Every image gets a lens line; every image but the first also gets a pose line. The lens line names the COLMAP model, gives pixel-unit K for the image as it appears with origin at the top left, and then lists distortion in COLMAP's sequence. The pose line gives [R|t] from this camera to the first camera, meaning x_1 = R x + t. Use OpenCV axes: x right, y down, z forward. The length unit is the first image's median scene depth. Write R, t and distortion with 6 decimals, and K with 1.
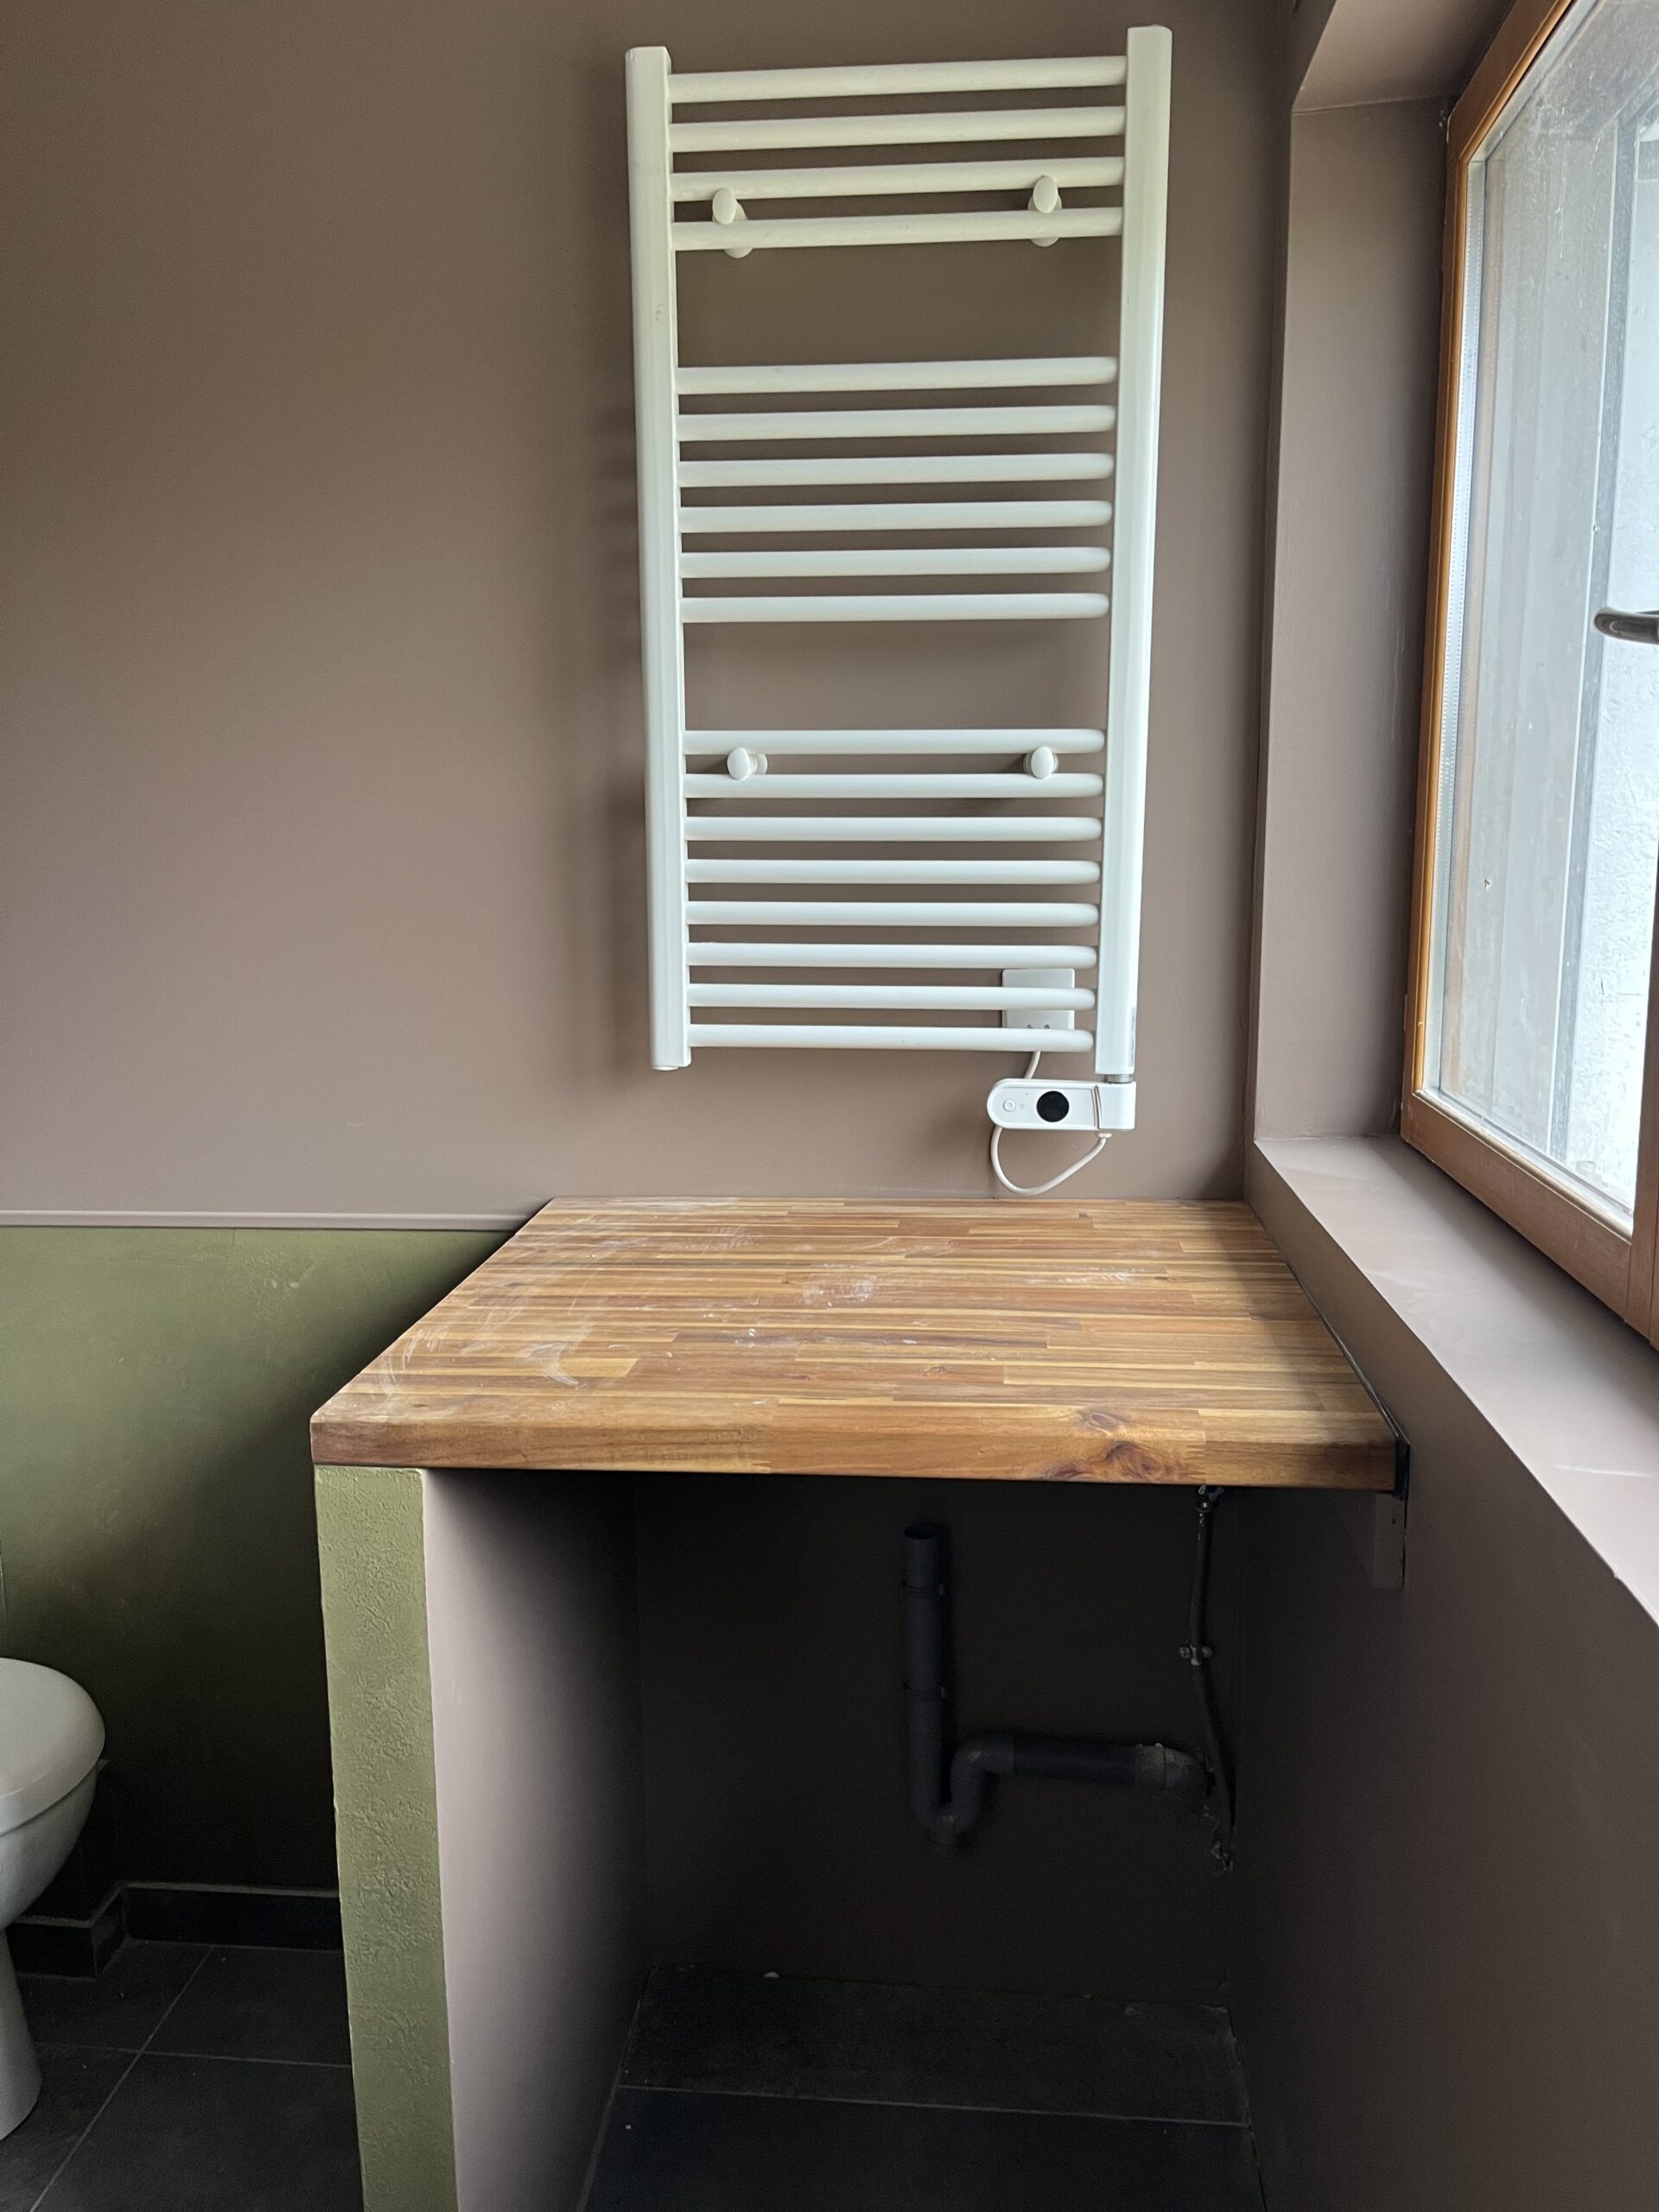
lens RADIAL K [[1679.9, 0, 802.1], [0, 1679.9, 1132.1], [0, 0, 1]] dist [0.080343, -0.115689]
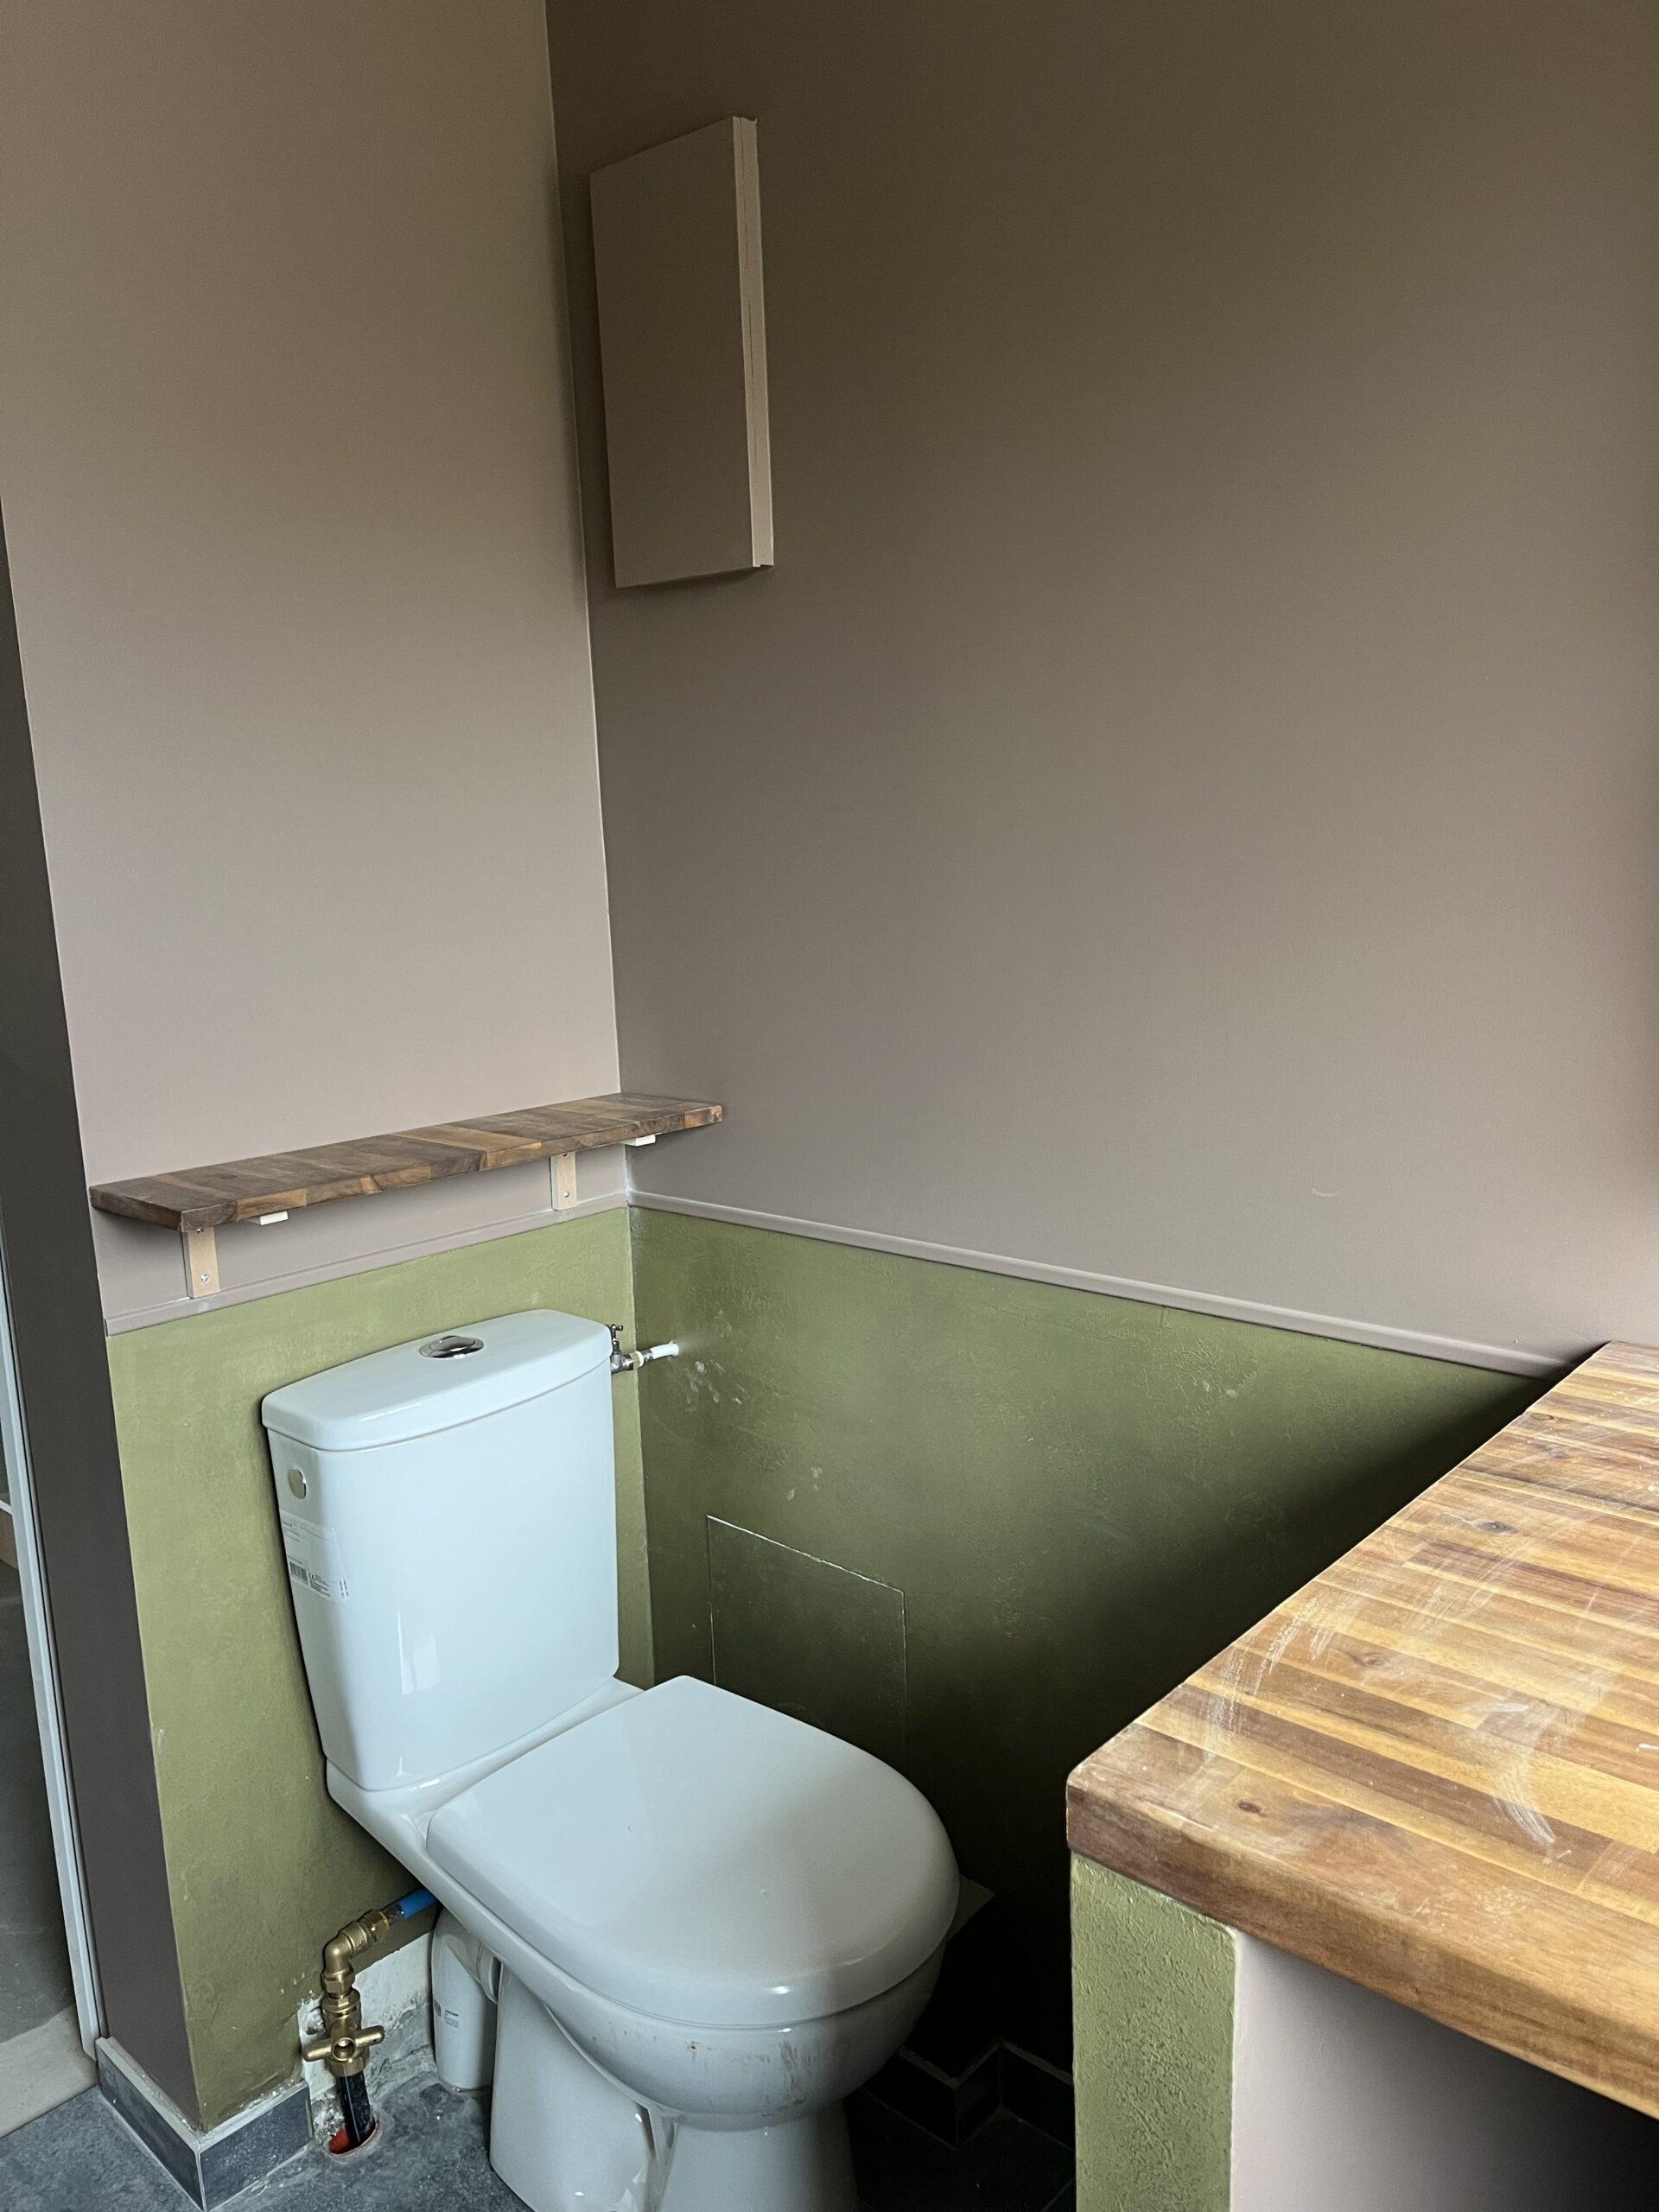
lens RADIAL K [[1679.9, 0, 802.1], [0, 1679.9, 1132.1], [0, 0, 1]] dist [0.080343, -0.115689]
pose [[0.806177, 0.085249, -0.585502, -0.026823], [-0.072609, 0.996341, 0.045092, -0.068940], [0.587203, 0.006161, 0.809416, 0.384028]]
